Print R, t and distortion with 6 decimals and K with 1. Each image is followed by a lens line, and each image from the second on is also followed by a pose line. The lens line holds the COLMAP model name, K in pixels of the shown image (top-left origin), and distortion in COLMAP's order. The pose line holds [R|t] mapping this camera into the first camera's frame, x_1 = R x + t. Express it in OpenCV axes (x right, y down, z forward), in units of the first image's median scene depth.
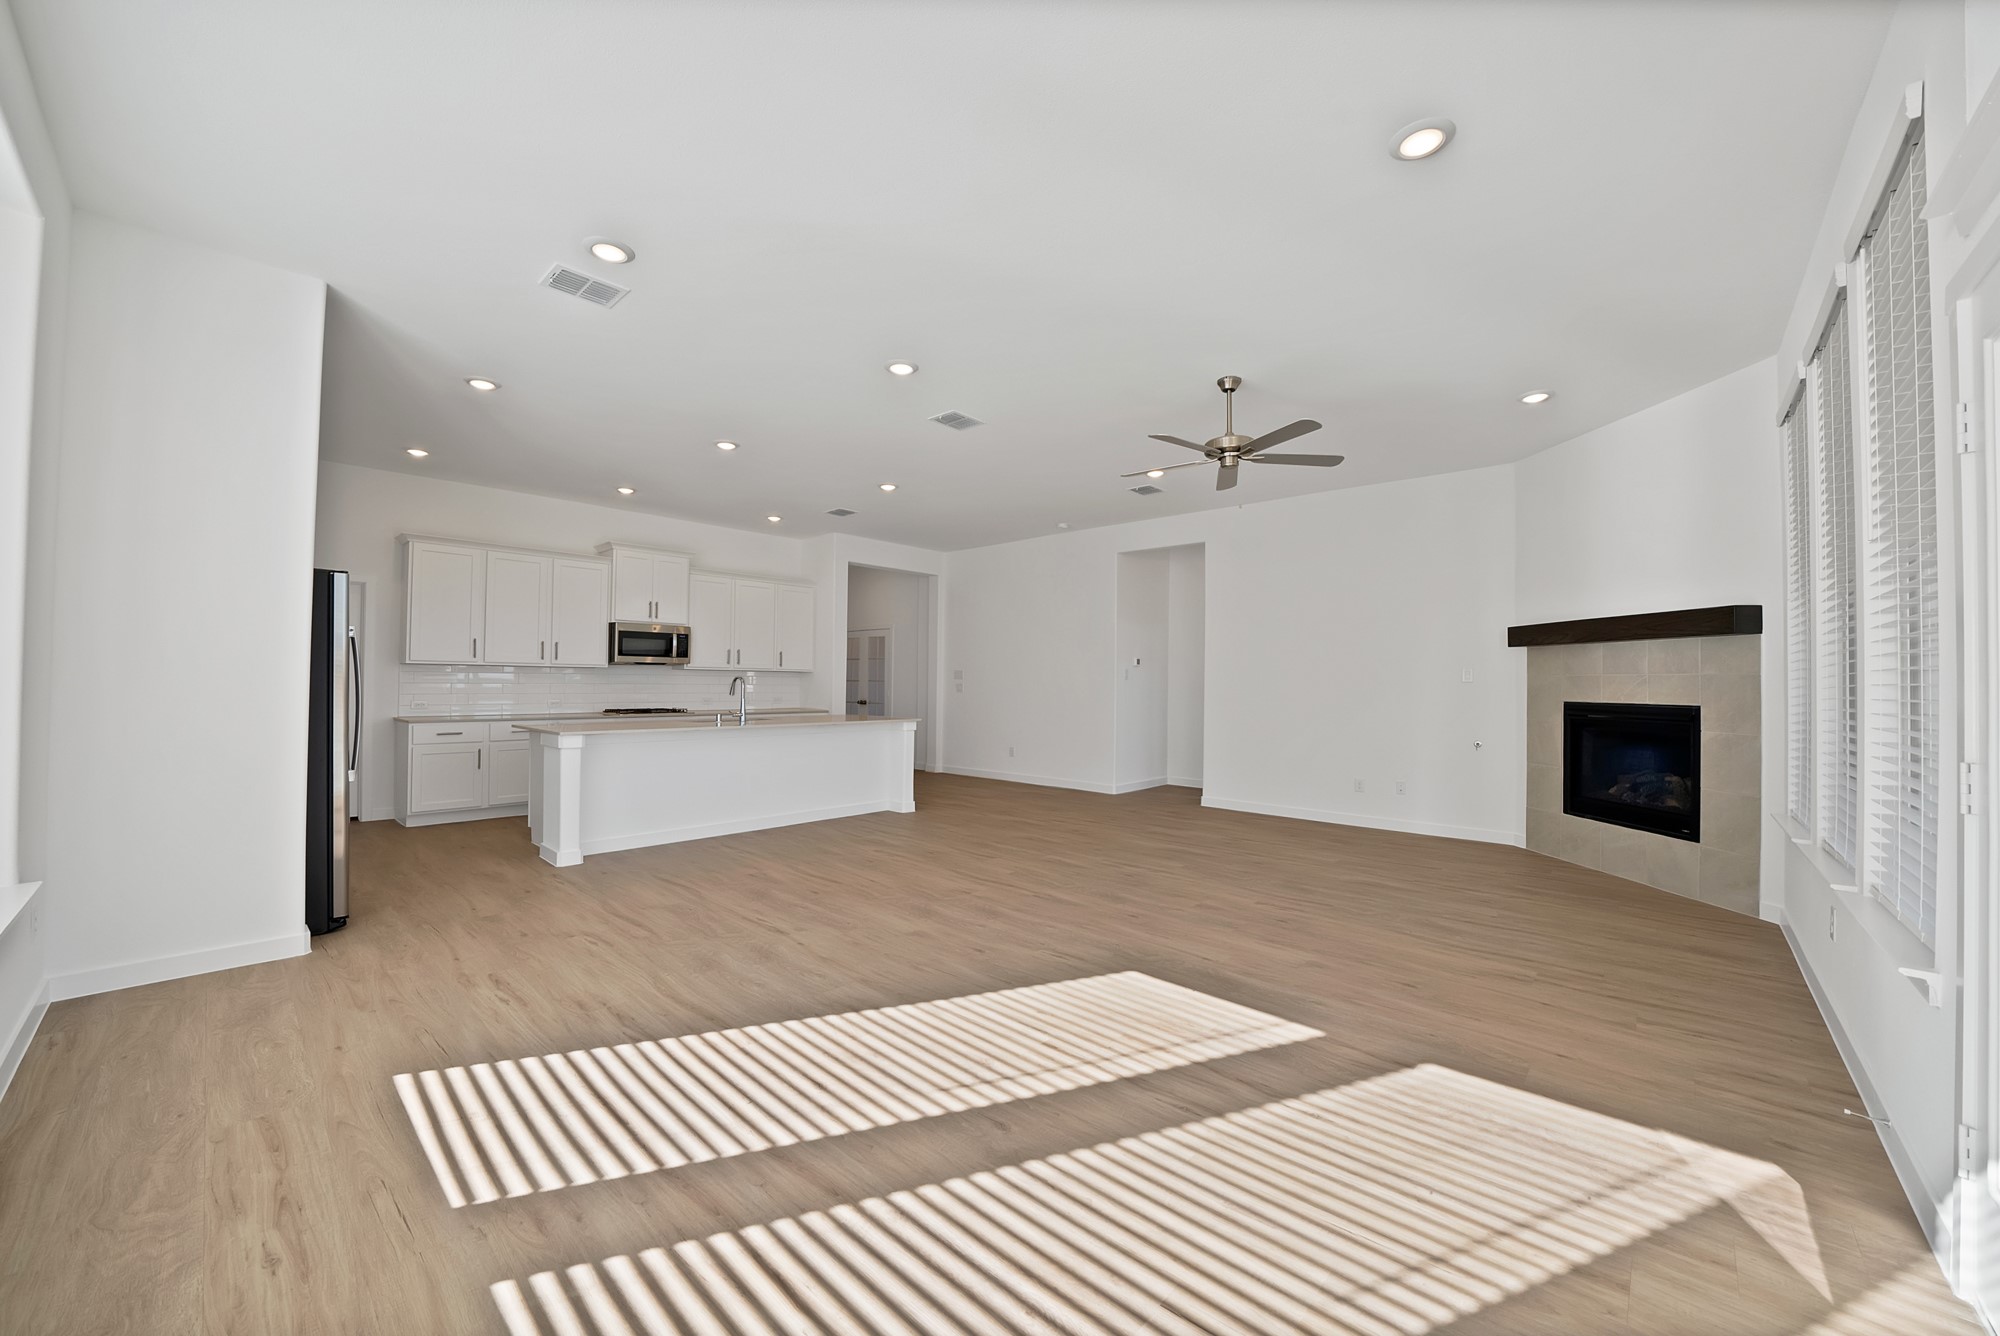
lens RADIAL K [[739.4, 0, 999.9], [0, 739.4, 688.6], [0, 0, 1]] dist [-0.018175, -0.000059]
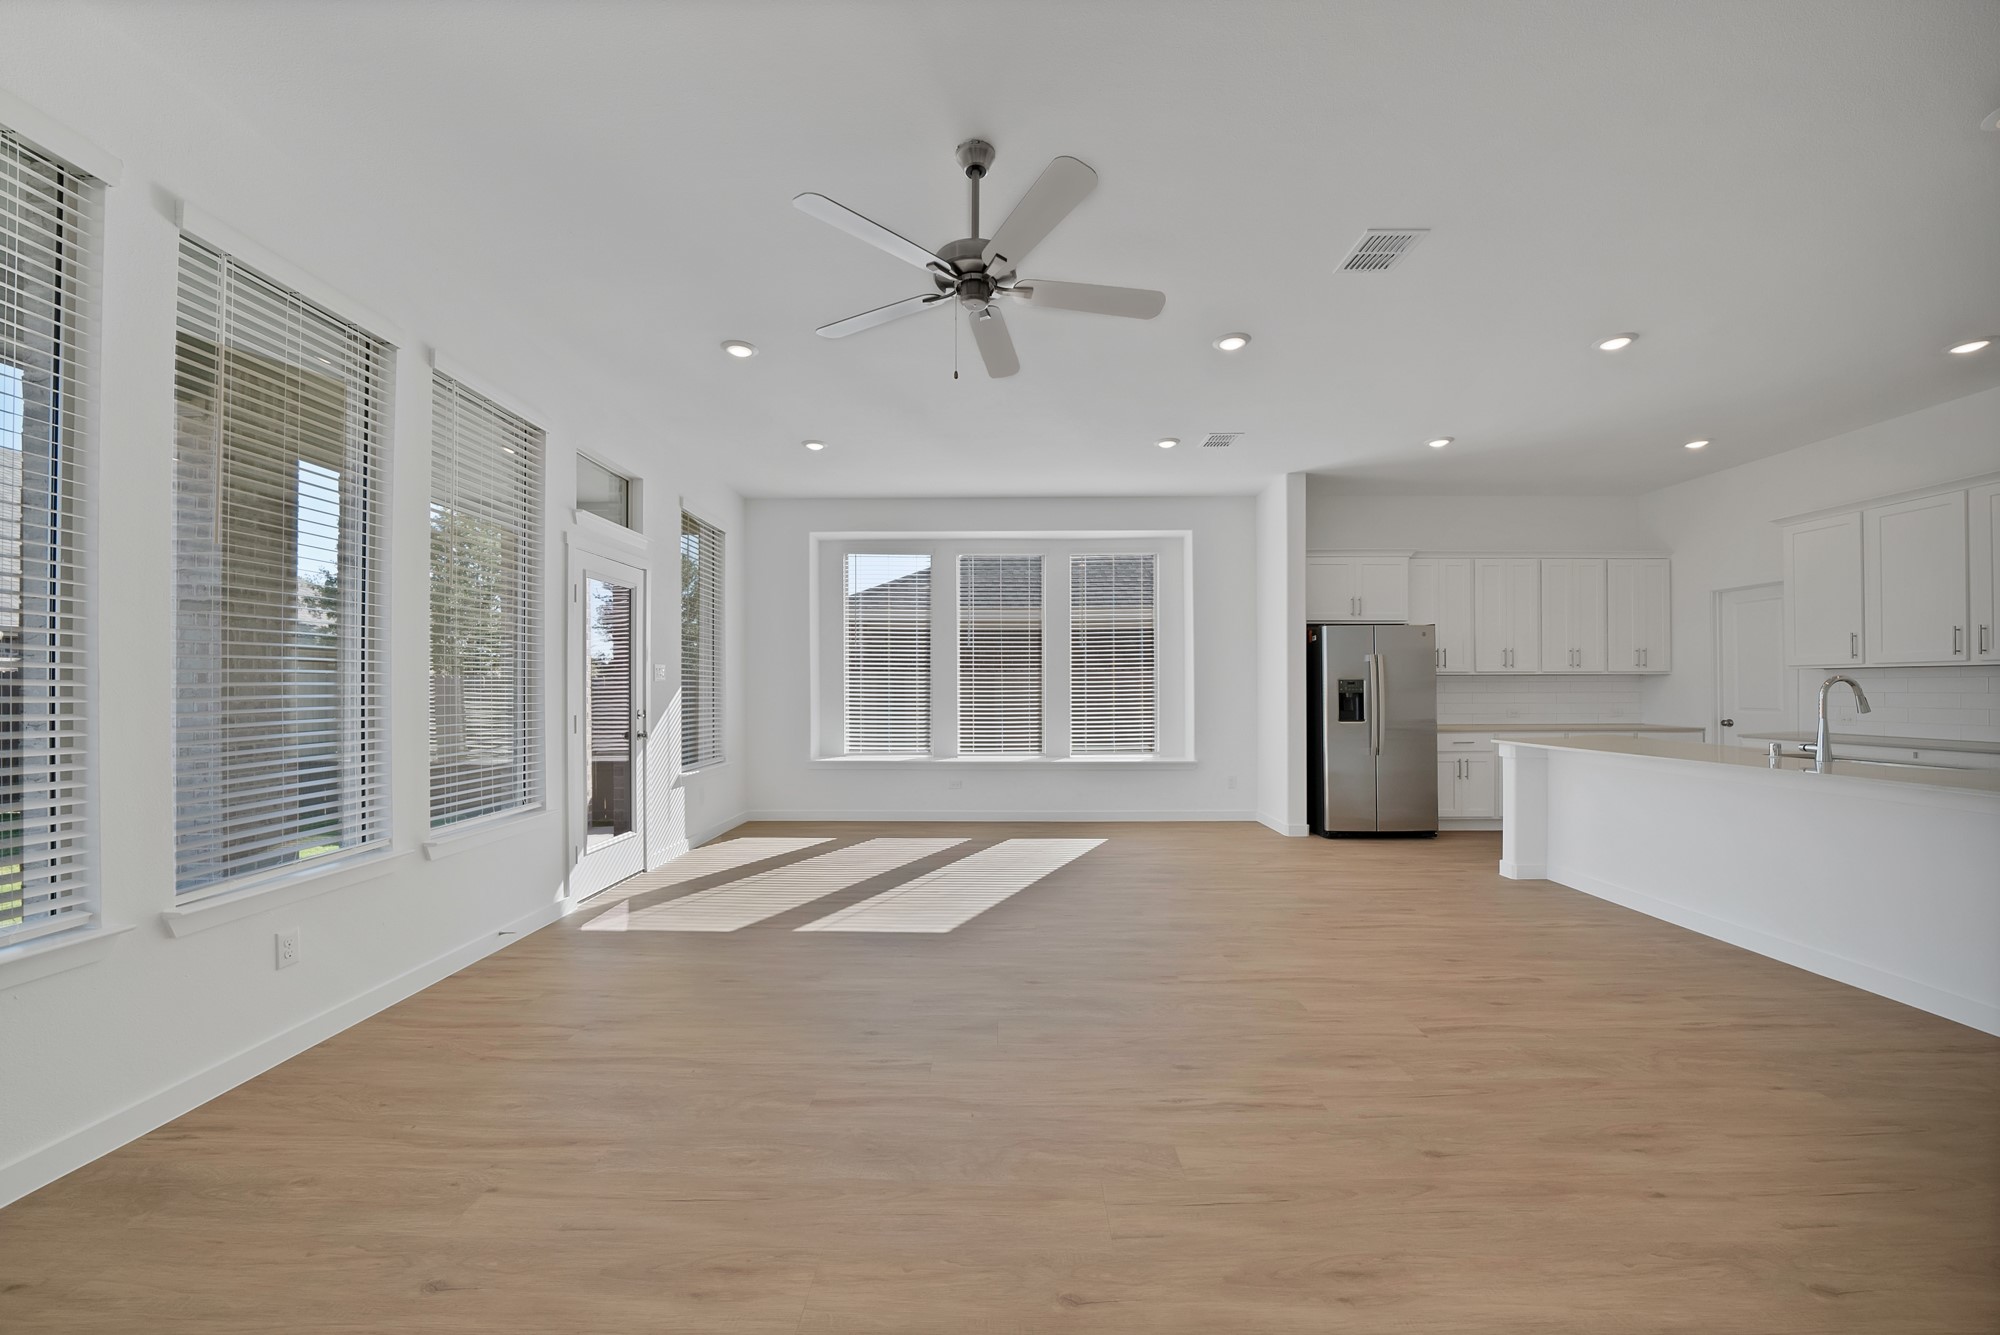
lens RADIAL K [[720.1, 0, 993.1], [0, 720.1, 686.8], [0, 0, 1]] dist [-0.021339, 0.000065]
pose [[-0.742349, -0.009456, -0.669947, 0.752901], [-0.007122, 0.999955, -0.006221, -0.011423], [0.669976, 0.000153, -0.742383, 1.576663]]
